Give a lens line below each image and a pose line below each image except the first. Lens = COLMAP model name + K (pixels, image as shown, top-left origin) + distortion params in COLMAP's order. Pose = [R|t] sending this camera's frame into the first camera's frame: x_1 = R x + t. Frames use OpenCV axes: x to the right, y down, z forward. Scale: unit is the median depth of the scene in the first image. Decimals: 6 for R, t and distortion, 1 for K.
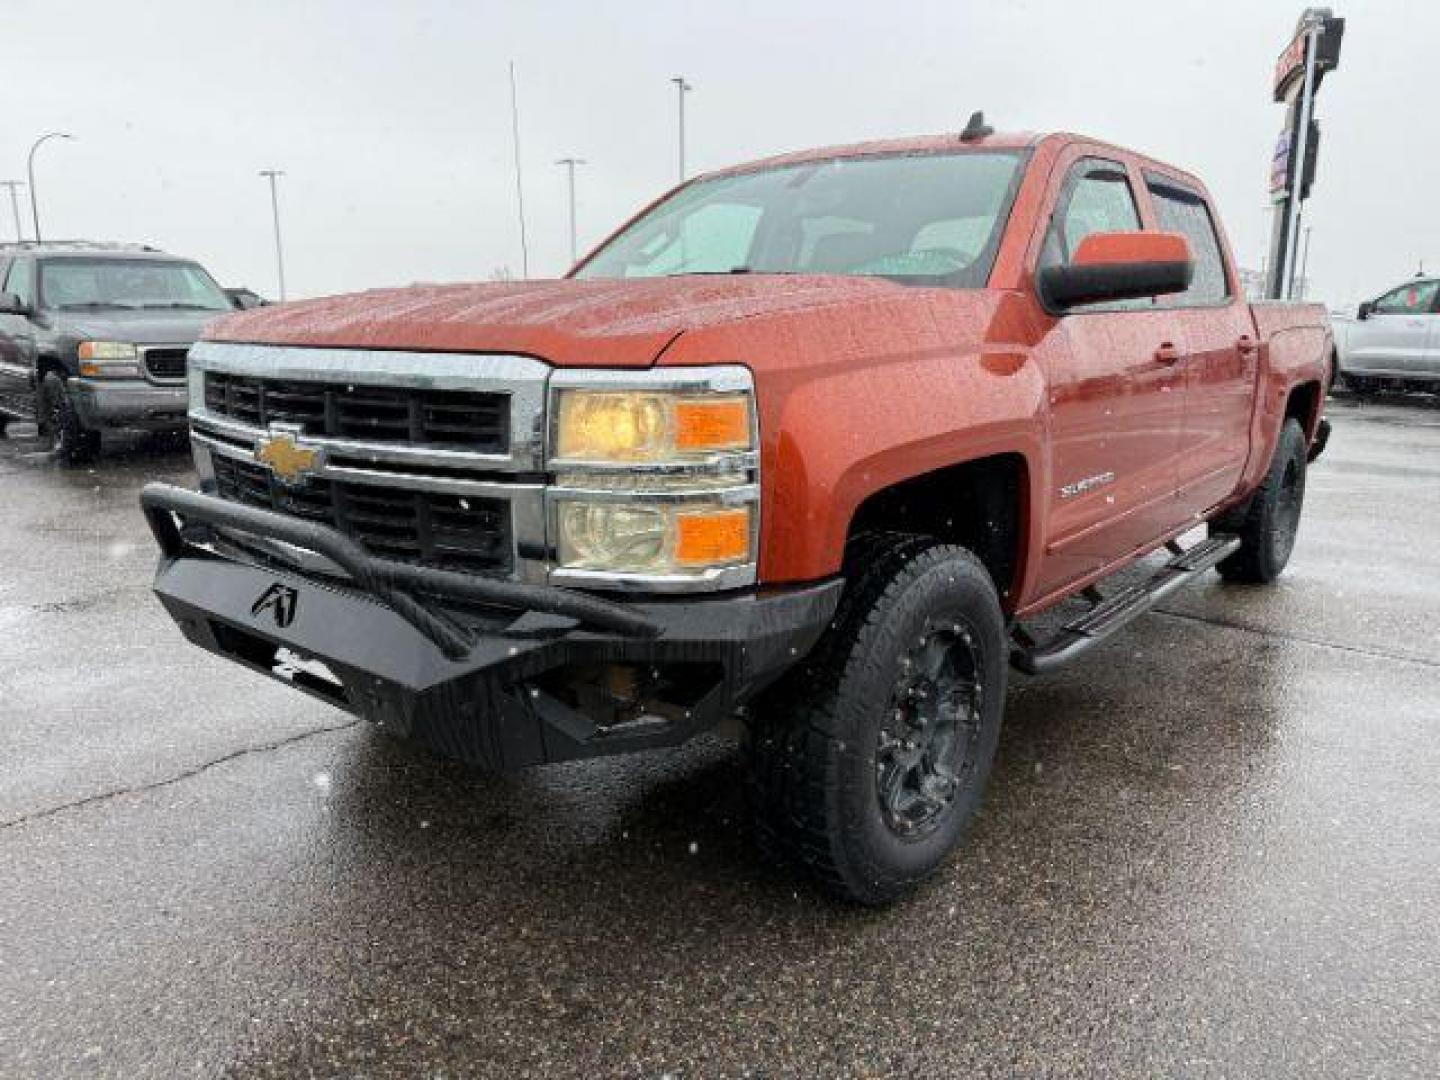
lens RADIAL K [[1057.8, 0, 718.7], [0, 1057.8, 540.5], [0, 0, 1]] dist [0.092837, -0.118022]
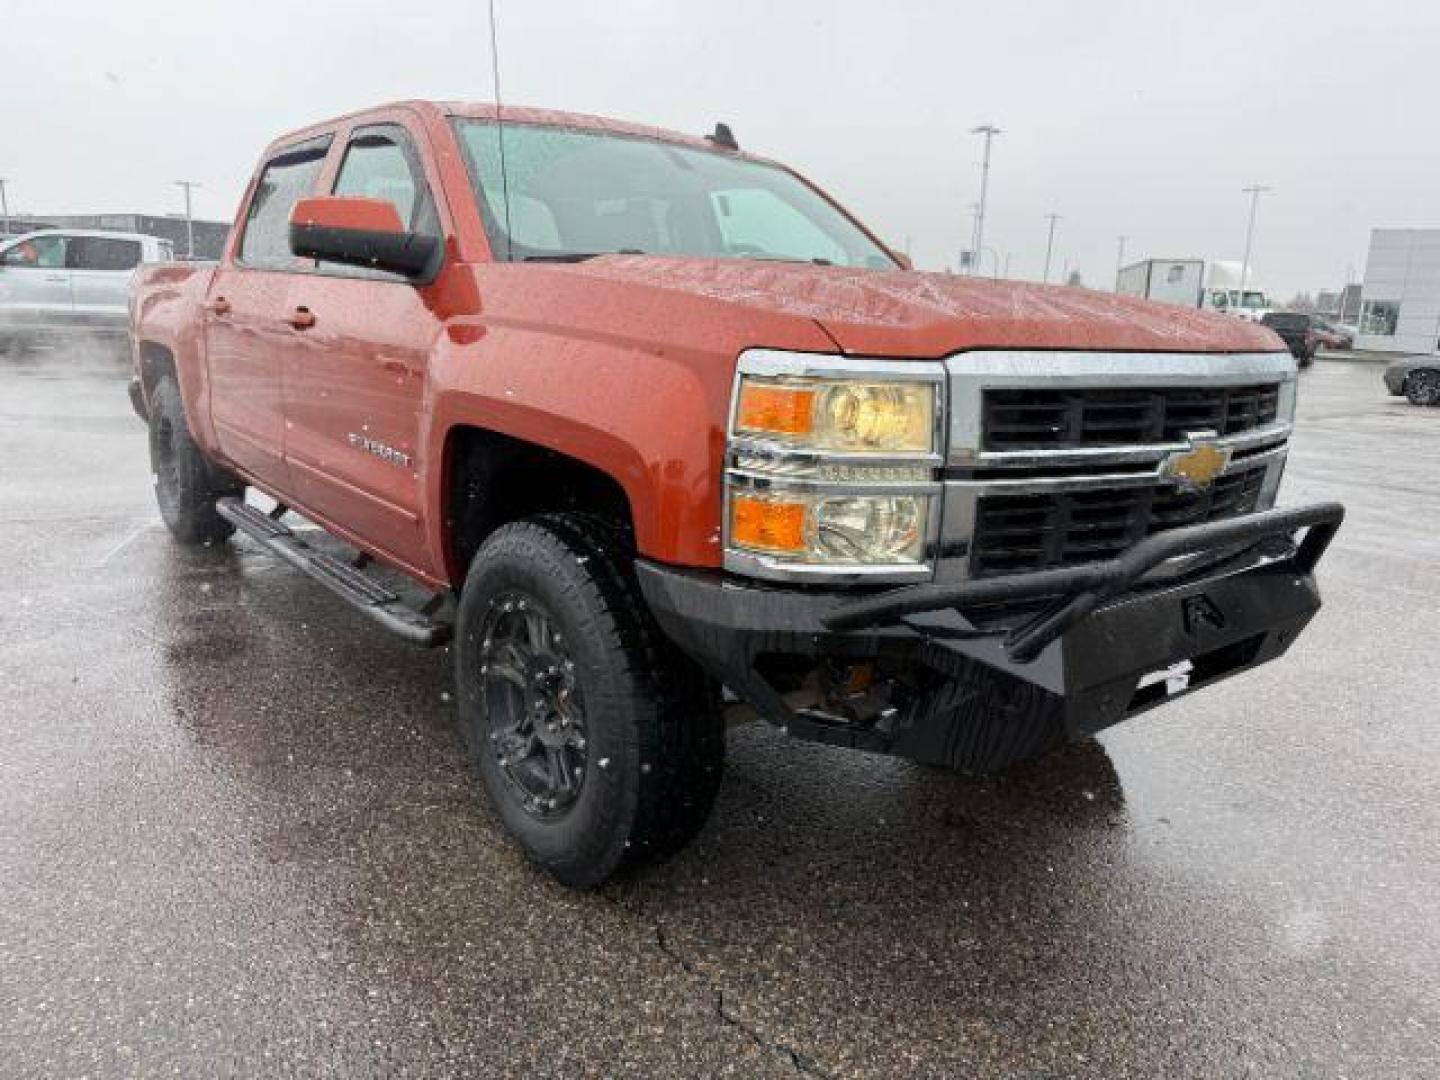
lens RADIAL K [[1057.8, 0, 718.7], [0, 1057.8, 540.5], [0, 0, 1]] dist [0.092837, -0.118022]
pose [[0.189208, -0.211991, 0.958780, -1.419824], [0.164213, 0.969498, 0.181955, -0.257577], [-0.968109, 0.123017, 0.218248, 1.197501]]
